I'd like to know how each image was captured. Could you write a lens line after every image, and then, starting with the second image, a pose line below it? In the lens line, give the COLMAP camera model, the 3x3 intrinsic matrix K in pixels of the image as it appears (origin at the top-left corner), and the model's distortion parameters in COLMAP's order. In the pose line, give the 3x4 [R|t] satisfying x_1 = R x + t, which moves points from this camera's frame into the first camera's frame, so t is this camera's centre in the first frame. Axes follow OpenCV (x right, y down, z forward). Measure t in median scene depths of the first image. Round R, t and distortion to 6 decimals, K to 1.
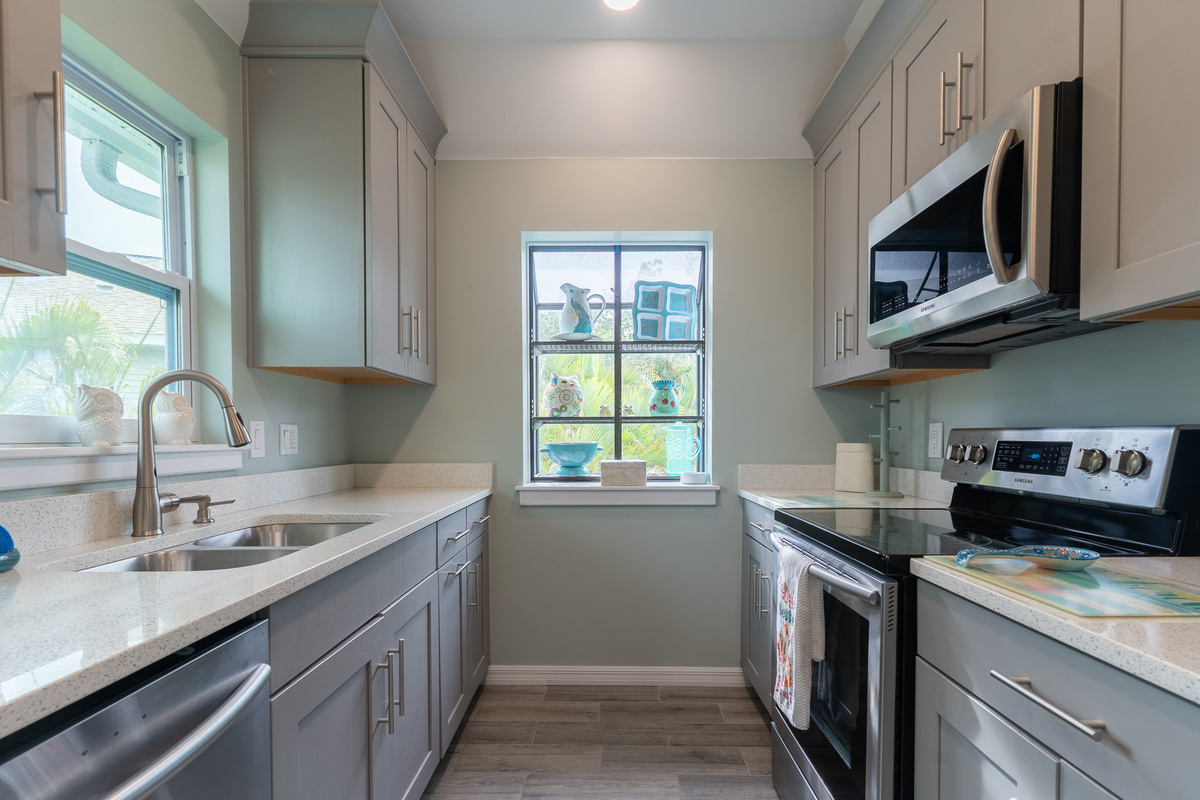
lens RADIAL K [[588.1, 0, 607.1], [0, 588.1, 450.6], [0, 0, 1]] dist [0.002306, 0.000411]
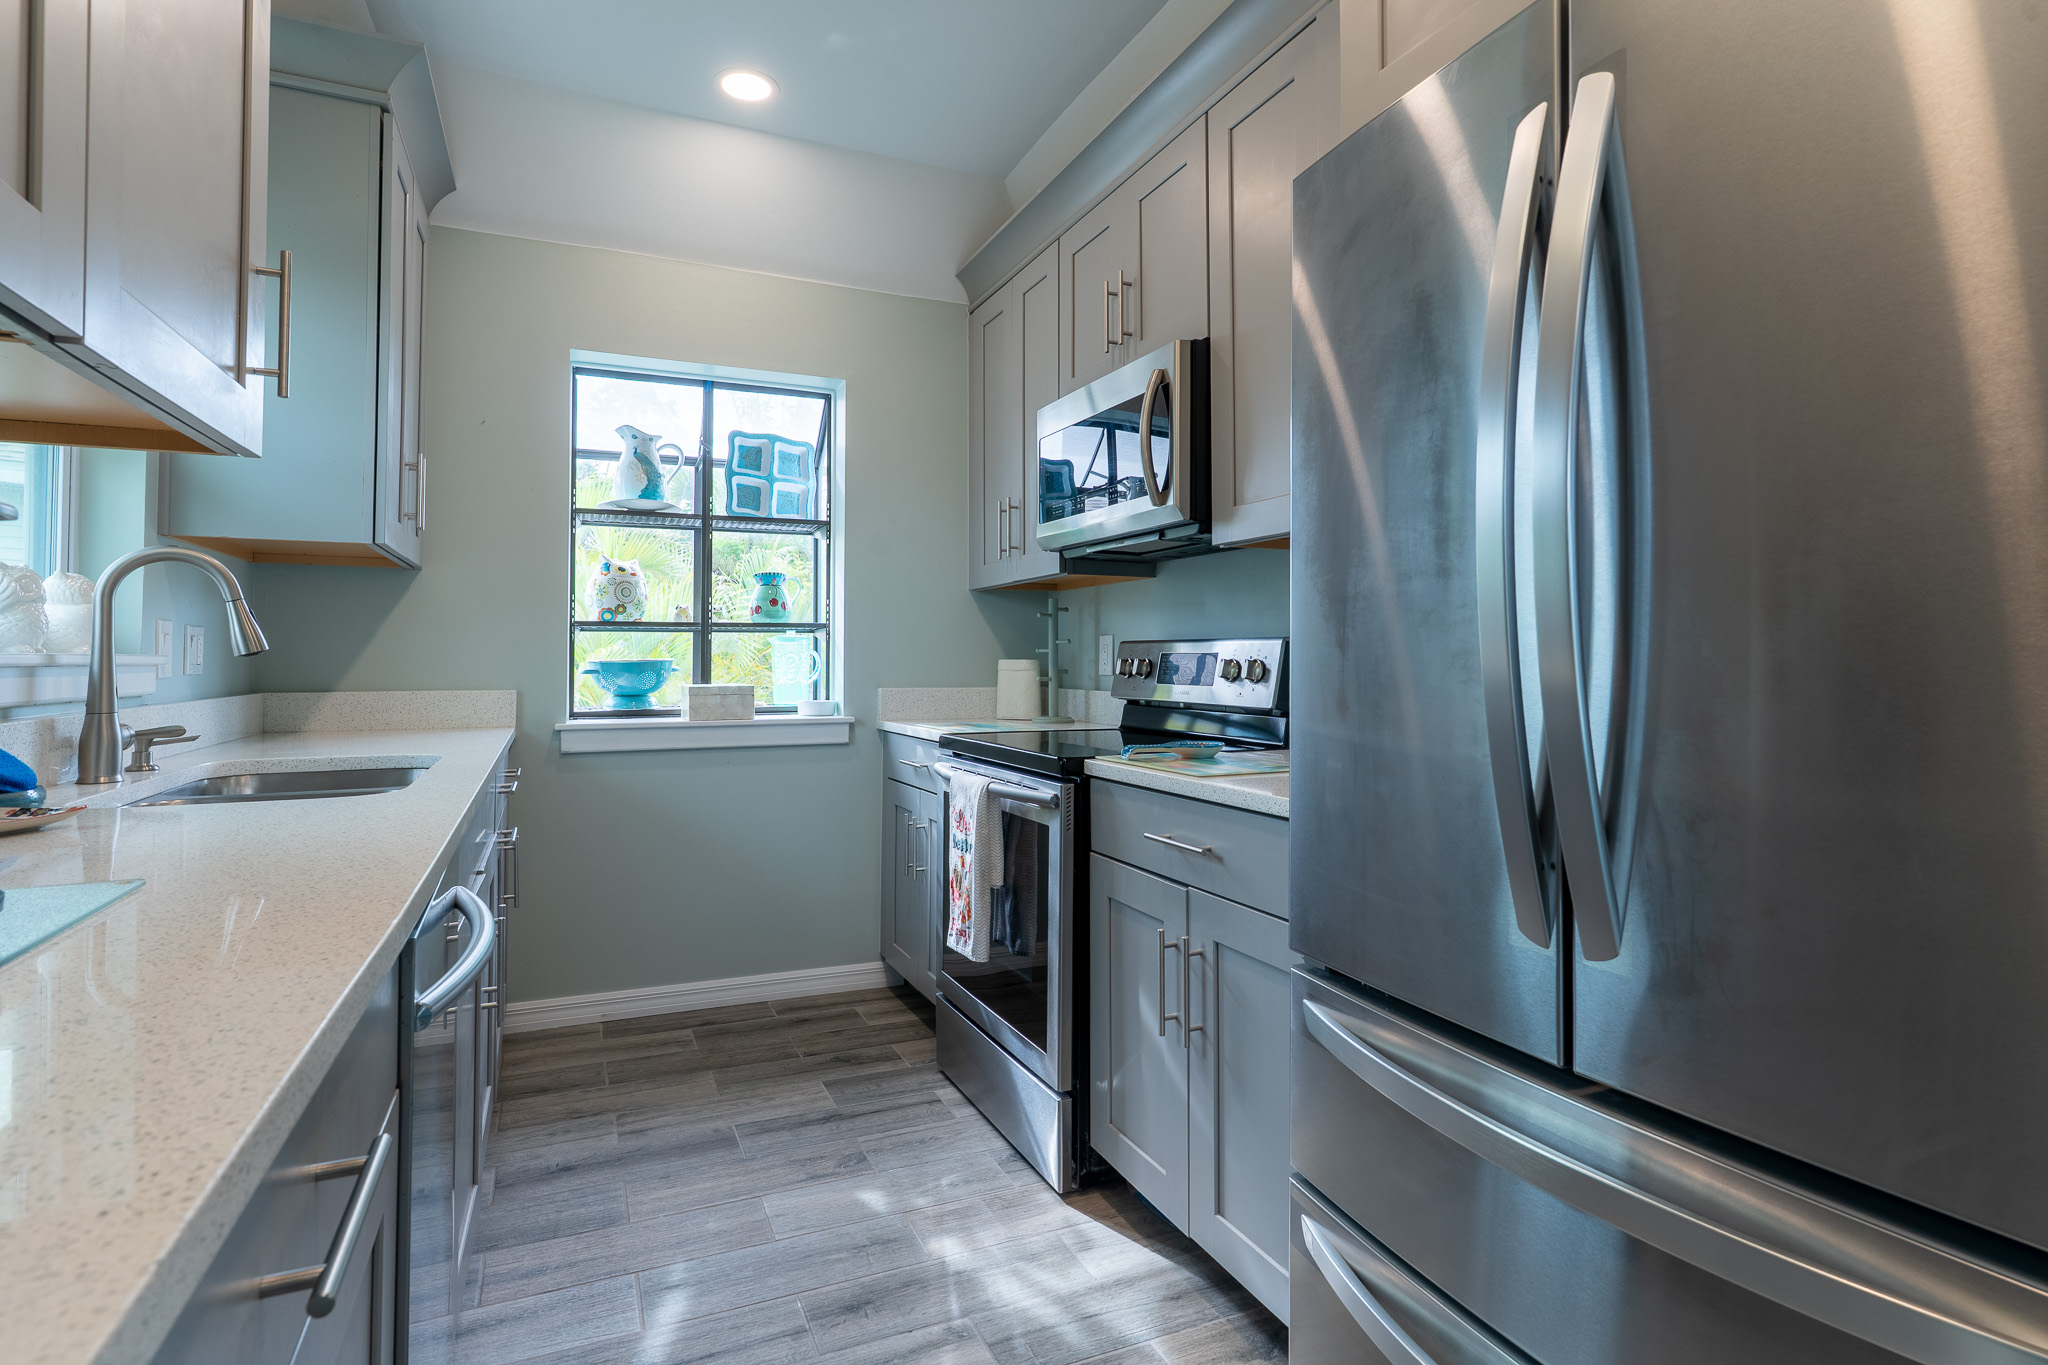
lens RADIAL K [[1046.3, 0, 1031.4], [0, 1046.3, 634.0], [0, 0, 1]] dist [0.004401, -0.001013]
pose [[0.907492, 0.011525, 0.419911, -0.203949], [0.009609, 0.998792, -0.048180, 0.025896], [-0.419959, 0.047758, 0.906286, -0.379483]]
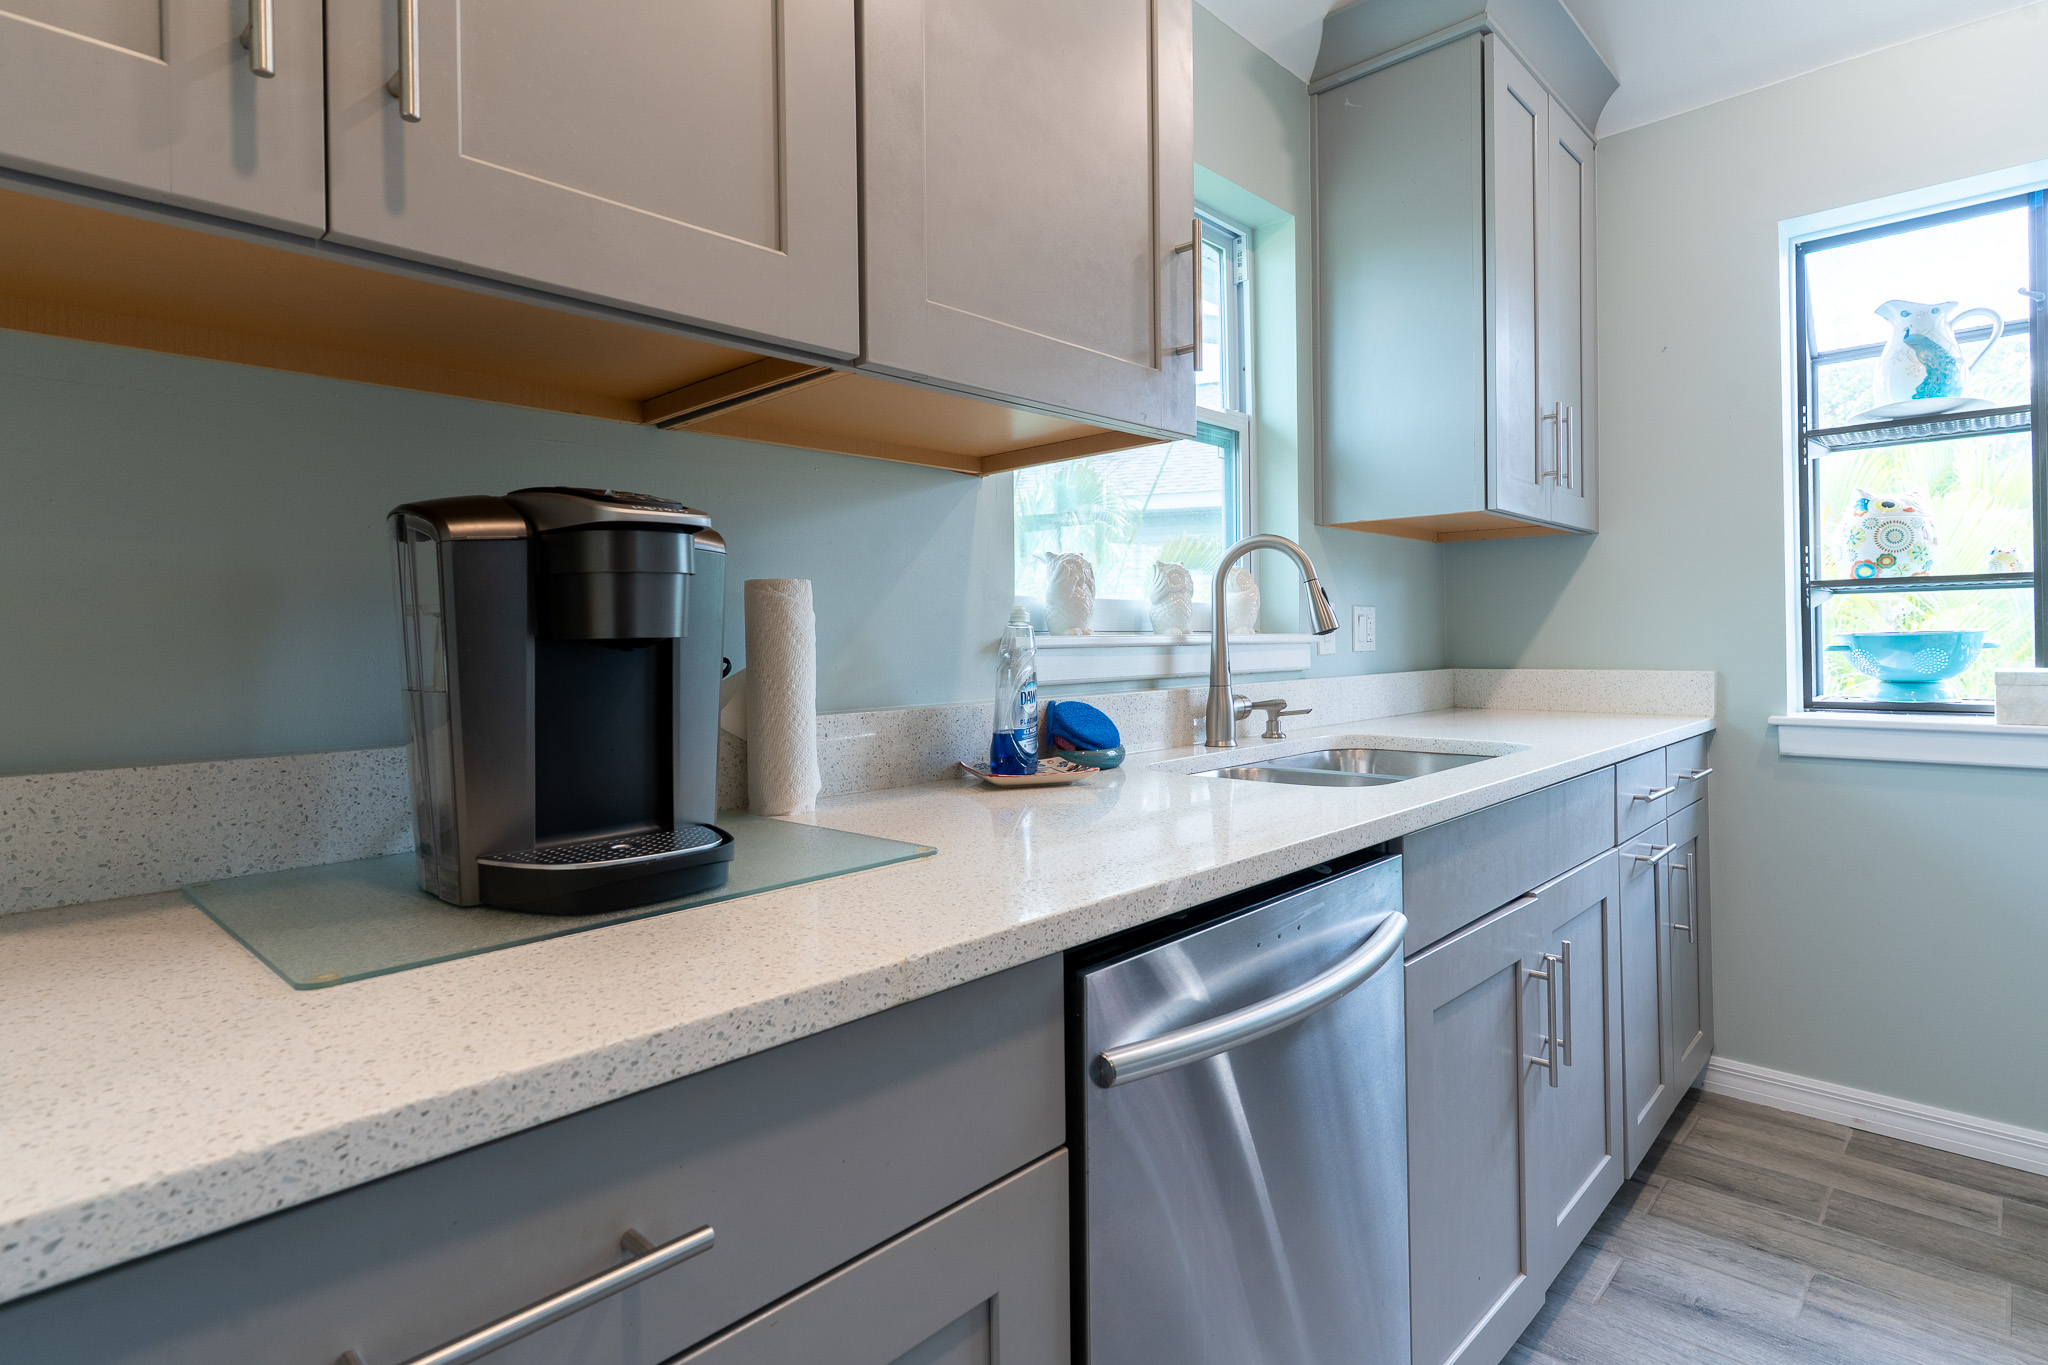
lens RADIAL K [[1046.3, 0, 1031.4], [0, 1046.3, 634.0], [0, 0, 1]] dist [0.004401, -0.001013]
pose [[0.732501, -0.011401, -0.680671, -0.004476], [-0.006509, 0.999697, -0.023750, 0.018034], [0.680735, 0.021827, 0.732204, -0.136621]]
